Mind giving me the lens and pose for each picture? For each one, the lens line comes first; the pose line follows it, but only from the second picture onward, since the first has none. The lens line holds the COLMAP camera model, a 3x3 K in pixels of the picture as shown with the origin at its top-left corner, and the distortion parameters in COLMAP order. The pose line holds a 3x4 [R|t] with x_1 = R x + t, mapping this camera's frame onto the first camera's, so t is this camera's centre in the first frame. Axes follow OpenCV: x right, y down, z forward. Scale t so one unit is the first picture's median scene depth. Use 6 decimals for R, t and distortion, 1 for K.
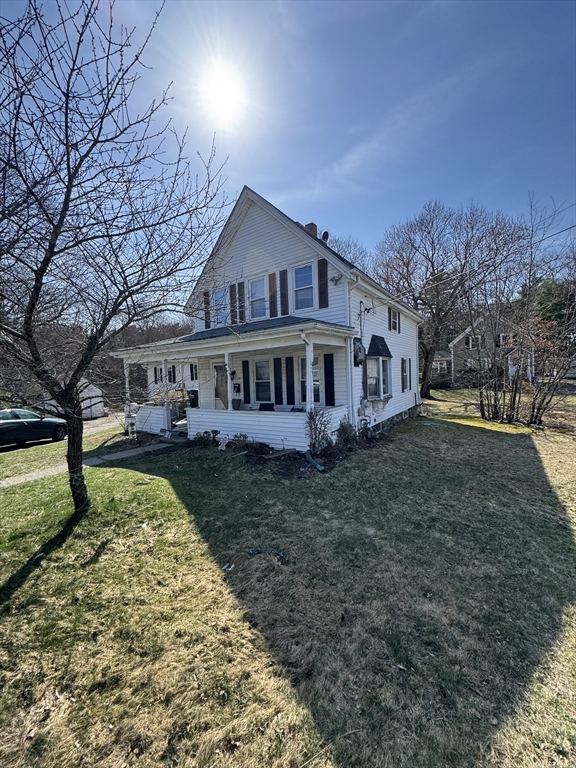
lens RADIAL K [[310.6, 0, 288.0], [0, 310.6, 384.0], [0, 0, 1]] dist [-0.000768, -0.000029]
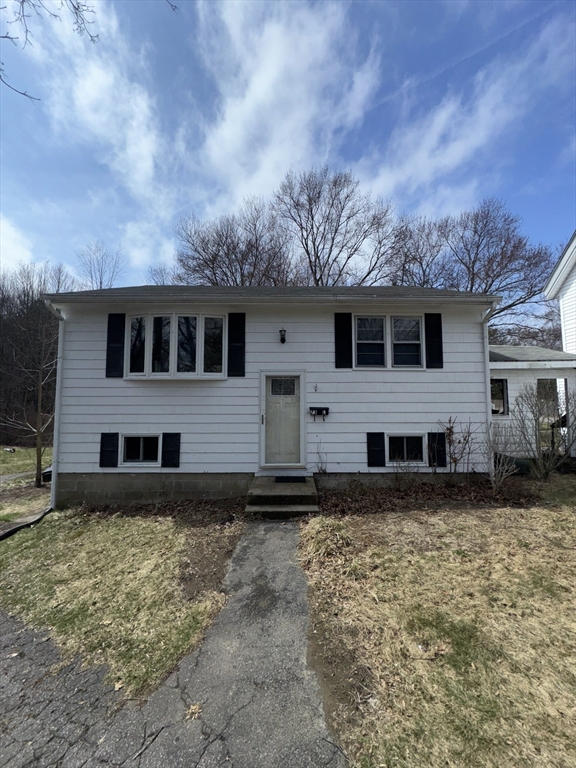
lens RADIAL K [[307.3, 0, 288.0], [0, 307.3, 384.0], [0, 0, 1]] dist [-0.001697, -0.000181]
pose [[0.794880, 0.080939, 0.601344, -1.211312], [-0.013986, 0.993244, -0.115199, 0.088543], [-0.606605, 0.083159, 0.790642, 1.840437]]
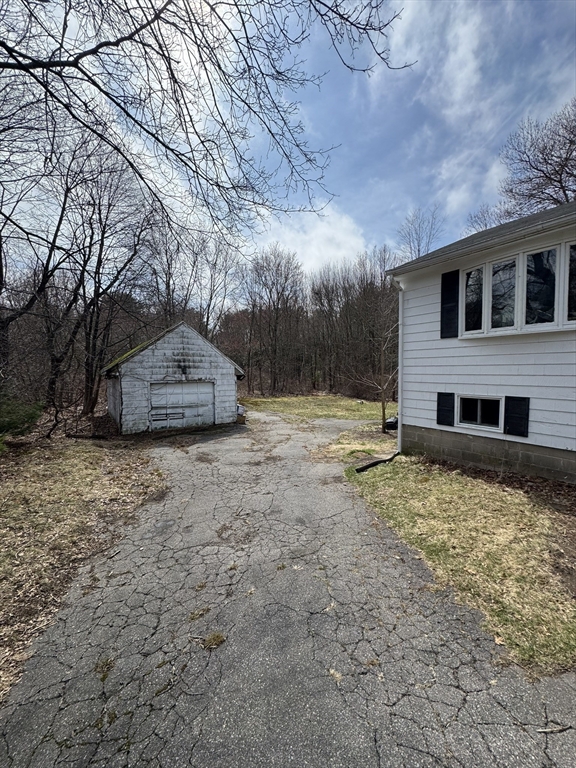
lens RADIAL K [[307.3, 0, 288.0], [0, 307.3, 384.0], [0, 0, 1]] dist [-0.001697, -0.000181]
pose [[0.953158, 0.047087, -0.298784, -1.240834], [-0.039082, 0.998700, 0.032714, 0.094713], [0.299936, -0.019505, 0.953760, 1.853906]]
